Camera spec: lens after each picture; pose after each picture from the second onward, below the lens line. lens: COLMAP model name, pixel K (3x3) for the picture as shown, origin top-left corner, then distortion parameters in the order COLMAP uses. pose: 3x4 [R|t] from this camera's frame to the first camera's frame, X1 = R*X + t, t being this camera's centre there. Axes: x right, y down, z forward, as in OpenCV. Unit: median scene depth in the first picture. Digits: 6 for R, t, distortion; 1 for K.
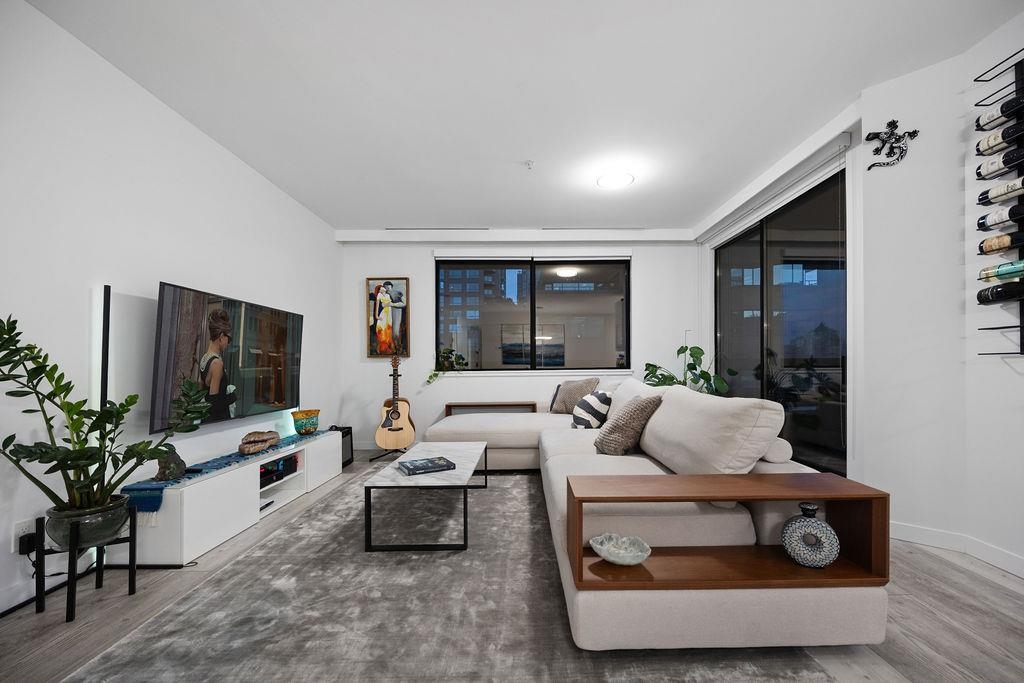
lens RADIAL K [[407.8, 0, 526.9], [0, 407.8, 366.6], [0, 0, 1]] dist [-0.001314, -0.000275]
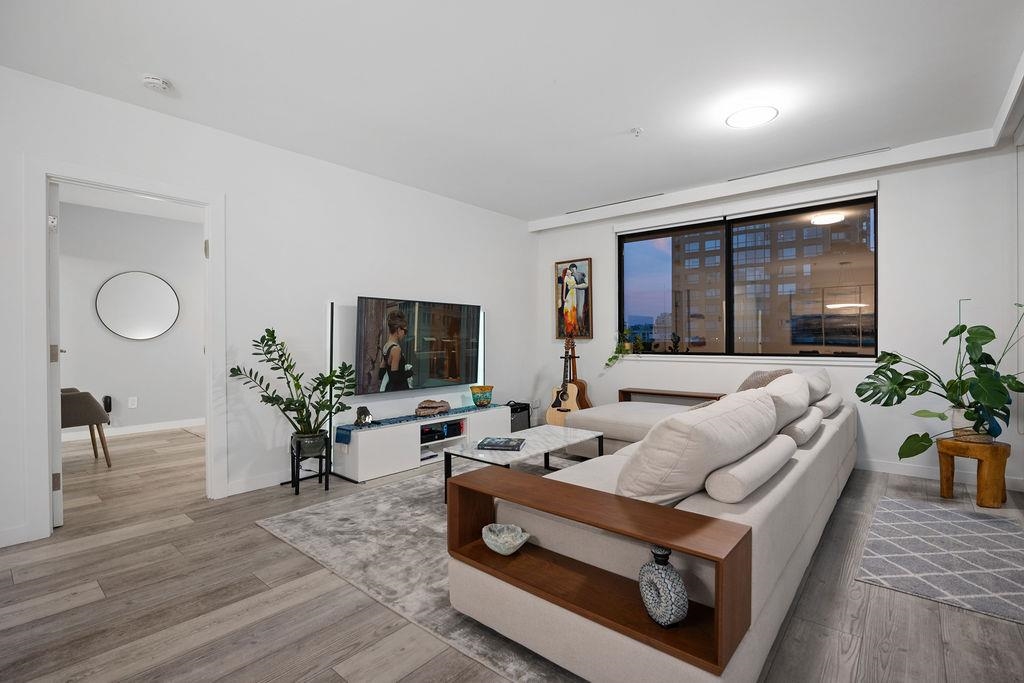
lens RADIAL K [[470.6, 0, 514.4], [0, 470.6, 344.0], [0, 0, 1]] dist [-0.013734, 0.000068]
pose [[0.751772, 0.013515, -0.659285, 0.500338], [-0.004002, 0.999865, 0.015933, -0.043110], [0.659412, -0.009339, 0.751724, 0.039022]]
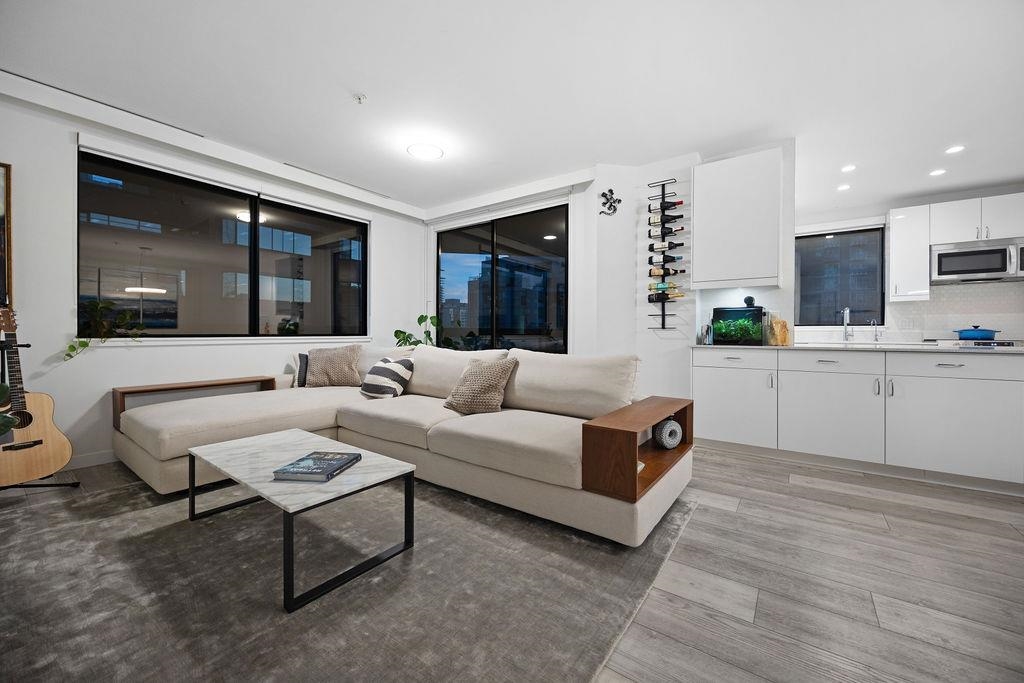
lens RADIAL K [[396.0, 0, 511.3], [0, 396.0, 338.1], [0, 0, 1]] dist [-0.001296, -0.000134]
pose [[0.603892, -0.000550, 0.797066, -0.479831], [-0.007381, 0.999953, 0.006282, 0.005863], [-0.797032, -0.009677, 0.603860, 0.238264]]
